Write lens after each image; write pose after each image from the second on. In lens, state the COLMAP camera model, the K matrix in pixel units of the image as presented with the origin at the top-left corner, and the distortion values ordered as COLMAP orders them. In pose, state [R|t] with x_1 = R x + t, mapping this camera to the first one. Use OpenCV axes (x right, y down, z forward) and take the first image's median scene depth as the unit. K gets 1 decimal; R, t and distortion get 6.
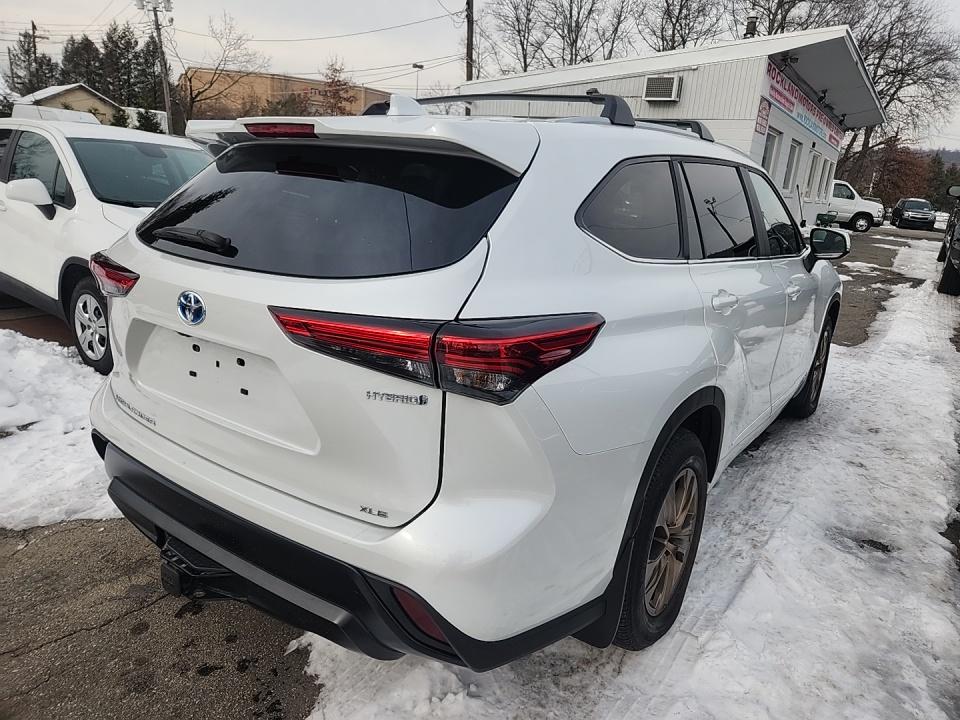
lens RADIAL K [[644.5, 0, 489.7], [0, 644.5, 360.9], [0, 0, 1]] dist [0.036430, -0.015206]
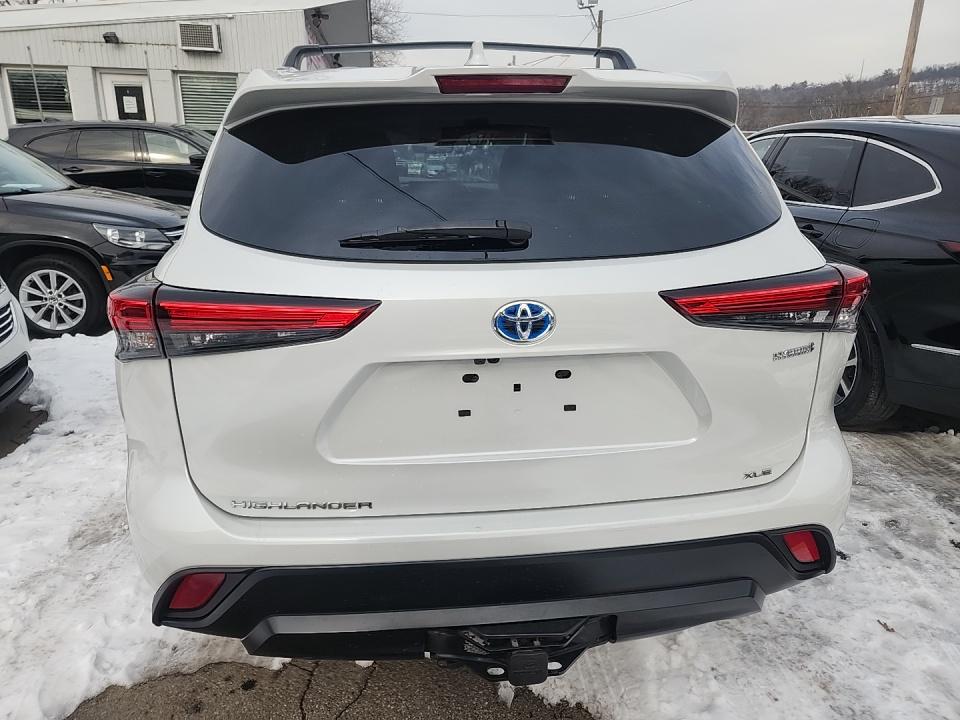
lens RADIAL K [[644.5, 0, 475.3], [0, 644.5, 366.8], [0, 0, 1]] dist [0.036430, -0.015206]
pose [[0.742883, -0.261093, 0.616405, -0.134156], [0.219208, 0.964915, 0.144525, -0.020816], [-0.632513, 0.027756, 0.774053, 0.060649]]
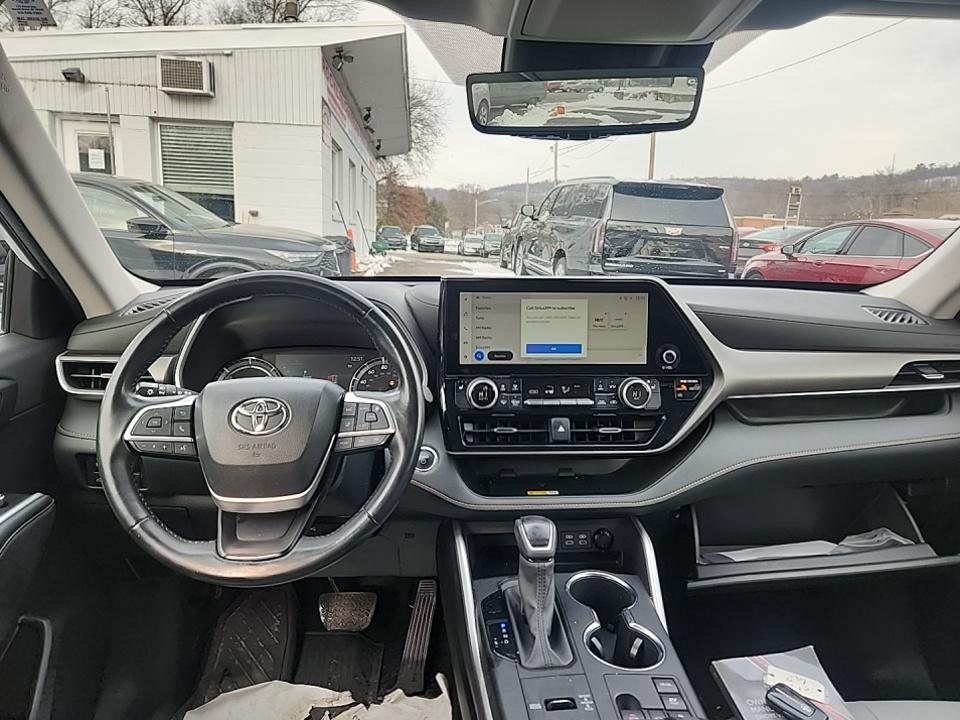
lens RADIAL K [[644.5, 0, 473.2], [0, 644.5, 349.9], [0, 0, 1]] dist [0.036430, -0.015206]
pose [[0.779936, -0.147953, 0.608120, 0.032687], [0.187657, 0.982233, -0.001703, -0.065498], [-0.597064, 0.115446, 0.793843, 0.283970]]
